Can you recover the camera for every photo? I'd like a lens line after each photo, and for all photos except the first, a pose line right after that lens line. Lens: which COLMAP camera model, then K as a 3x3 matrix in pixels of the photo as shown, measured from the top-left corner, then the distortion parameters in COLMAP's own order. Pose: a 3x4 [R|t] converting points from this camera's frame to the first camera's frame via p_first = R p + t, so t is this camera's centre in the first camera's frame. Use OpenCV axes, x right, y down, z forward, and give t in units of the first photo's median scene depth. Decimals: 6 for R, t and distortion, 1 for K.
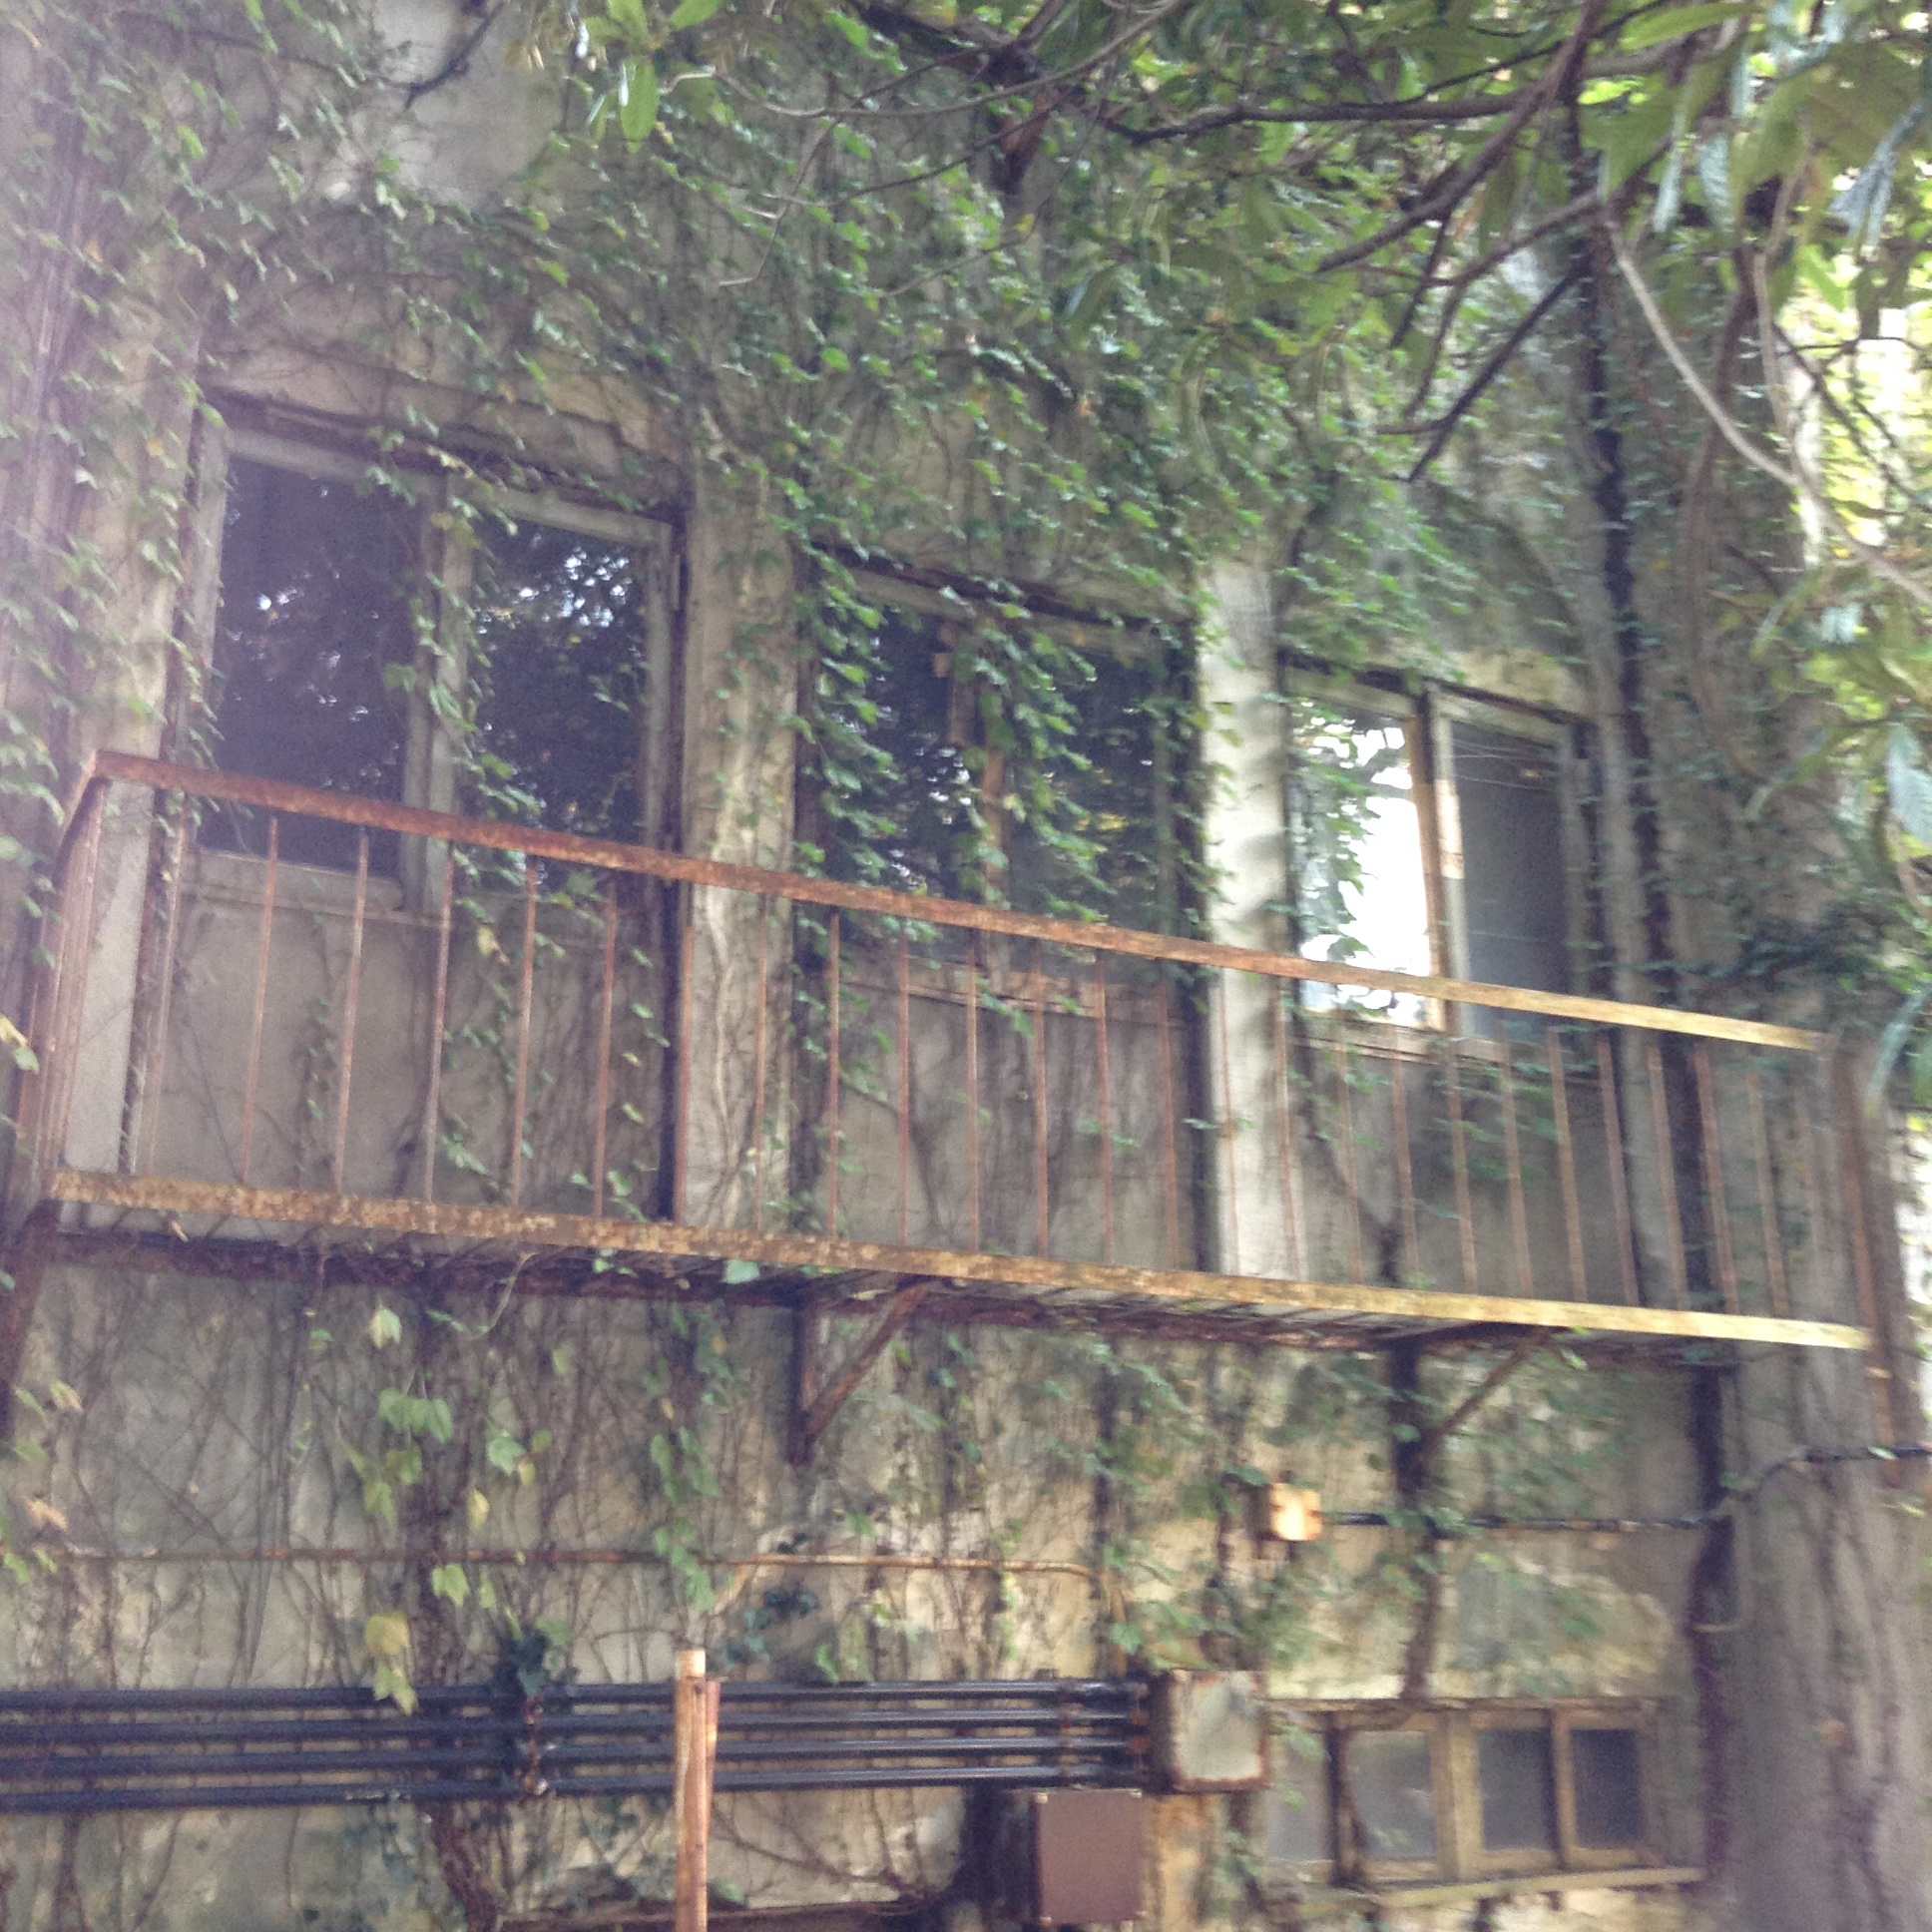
lens RADIAL K [[2300.5, 0, 942.7], [0, 2300.5, 968.4], [0, 0, 1]] dist [0.169876, -0.380244]
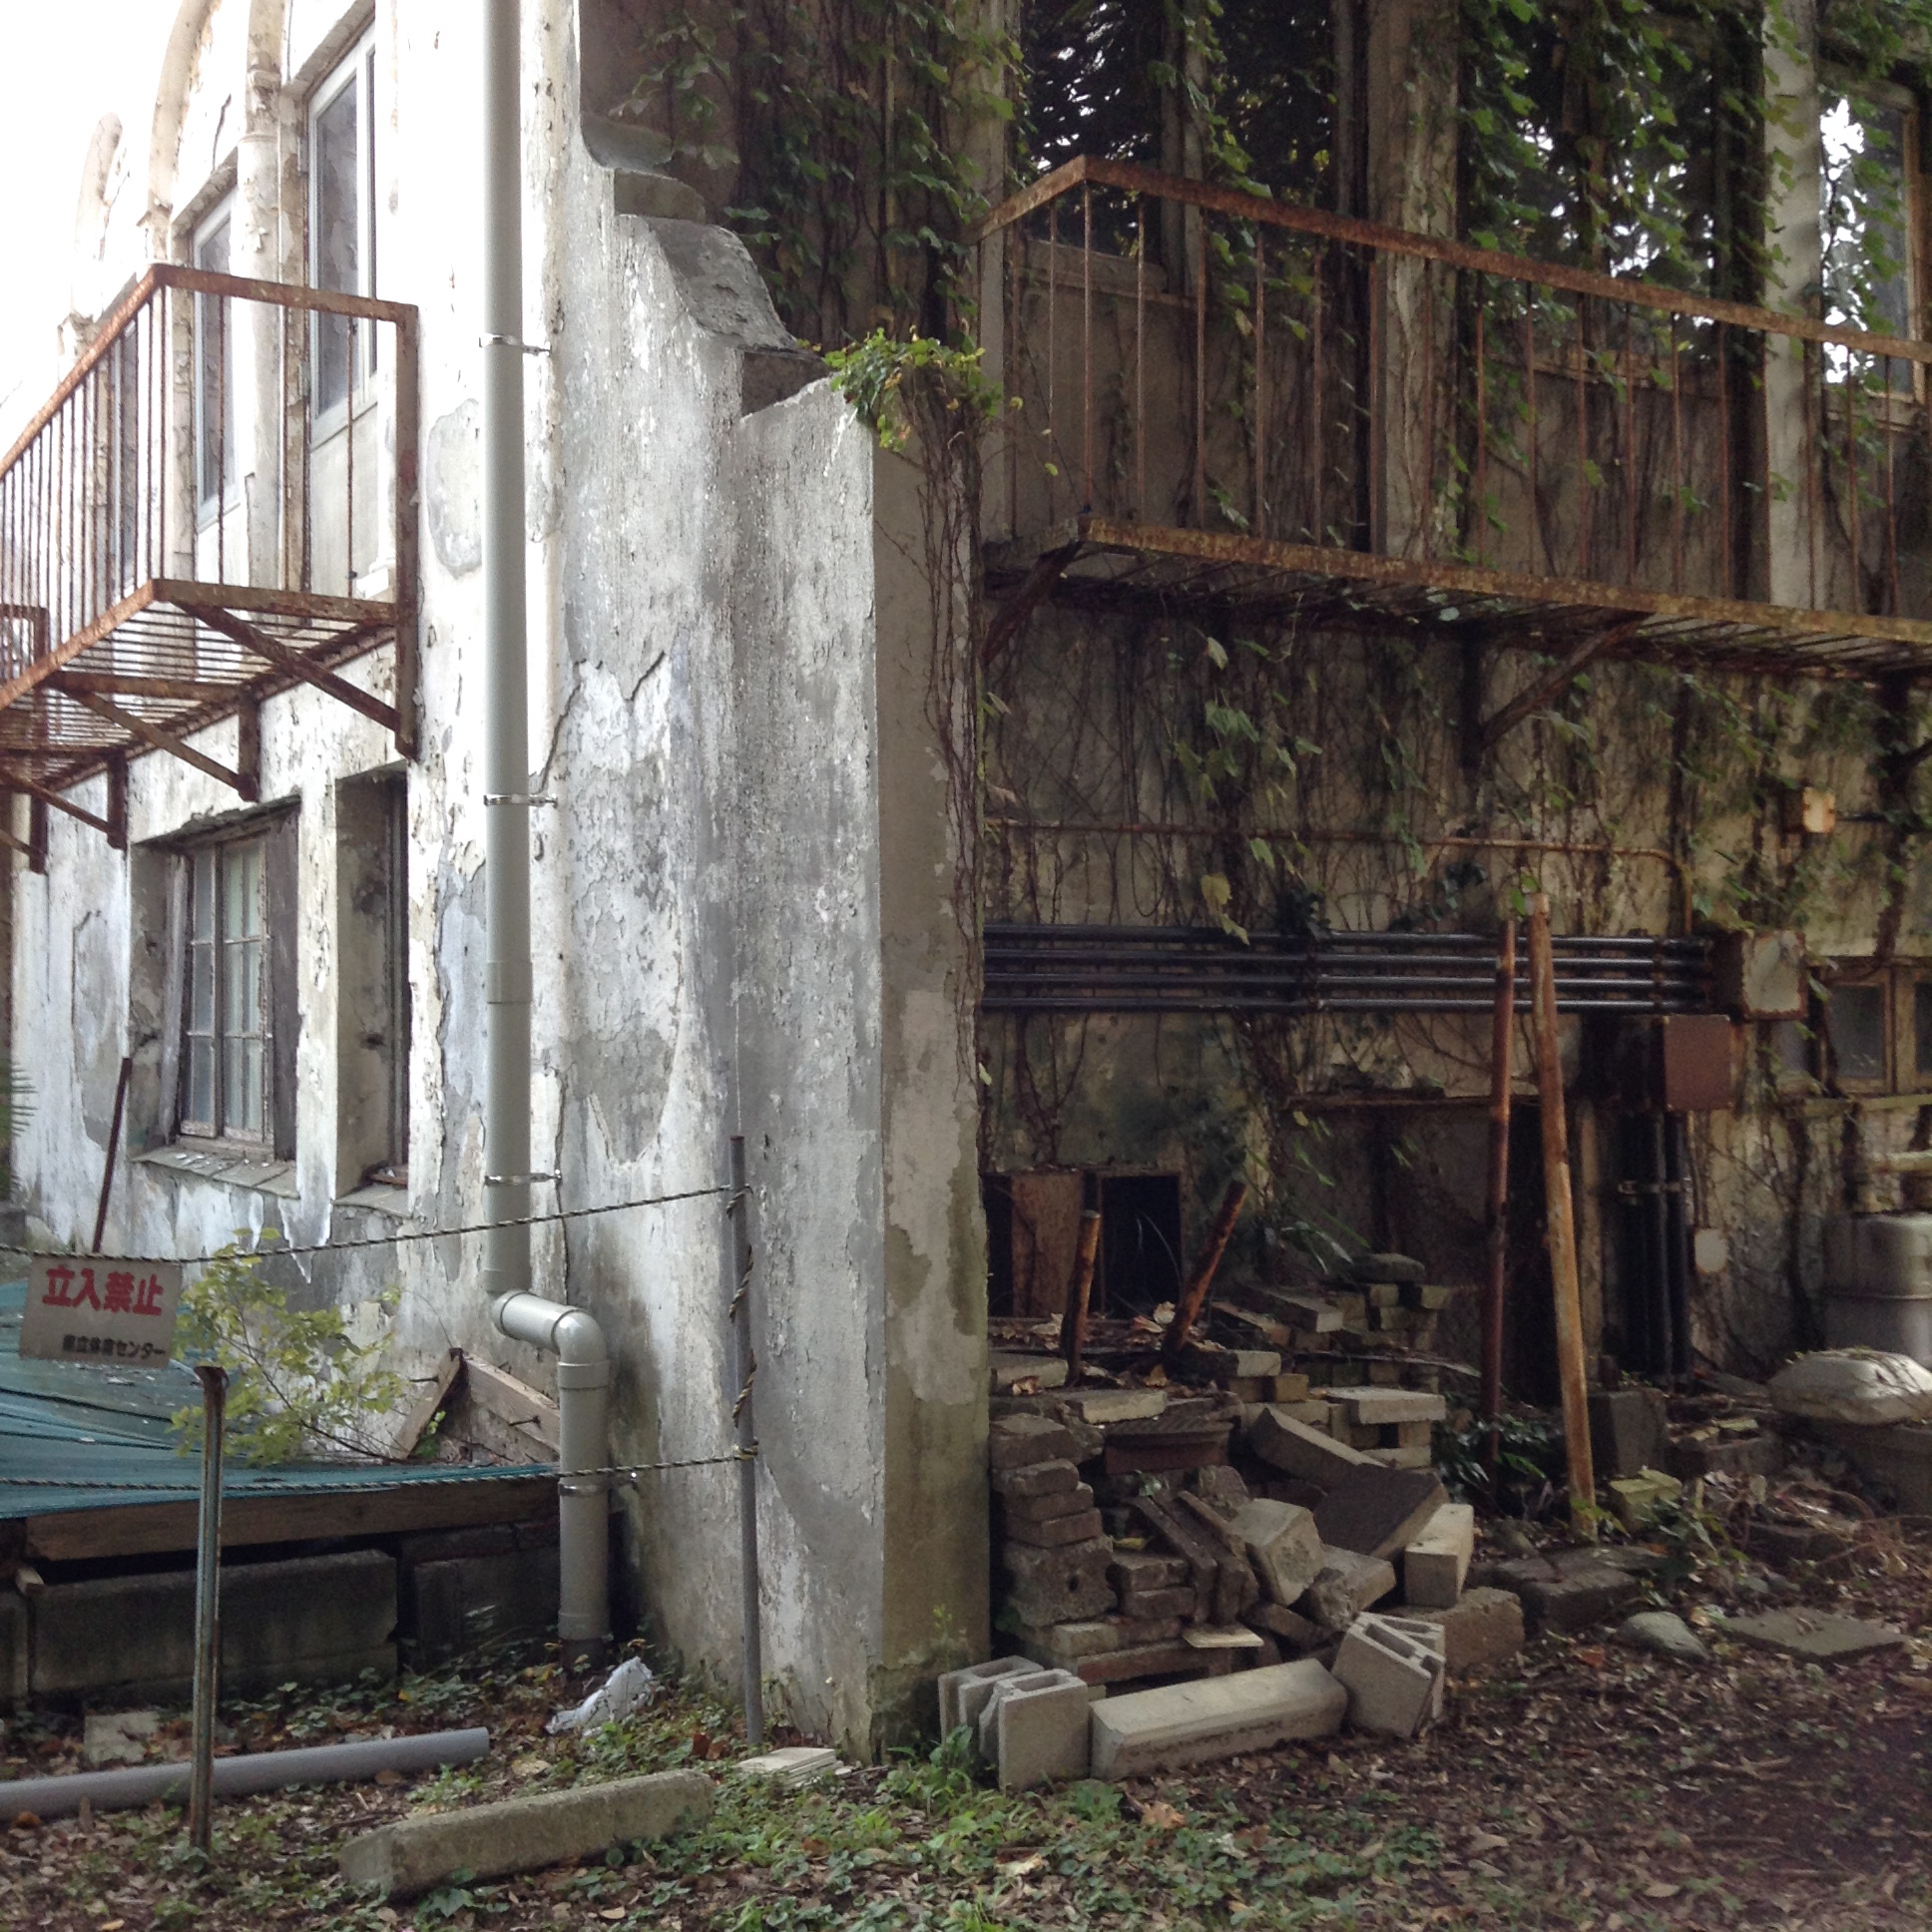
lens RADIAL K [[2300.5, 0, 942.7], [0, 2300.5, 968.4], [0, 0, 1]] dist [0.169876, -0.380244]
pose [[0.999209, 0.001754, 0.039719, -0.373487], [-0.012392, 0.962999, 0.269222, -0.011491], [-0.037777, -0.269501, 0.962259, -0.194937]]
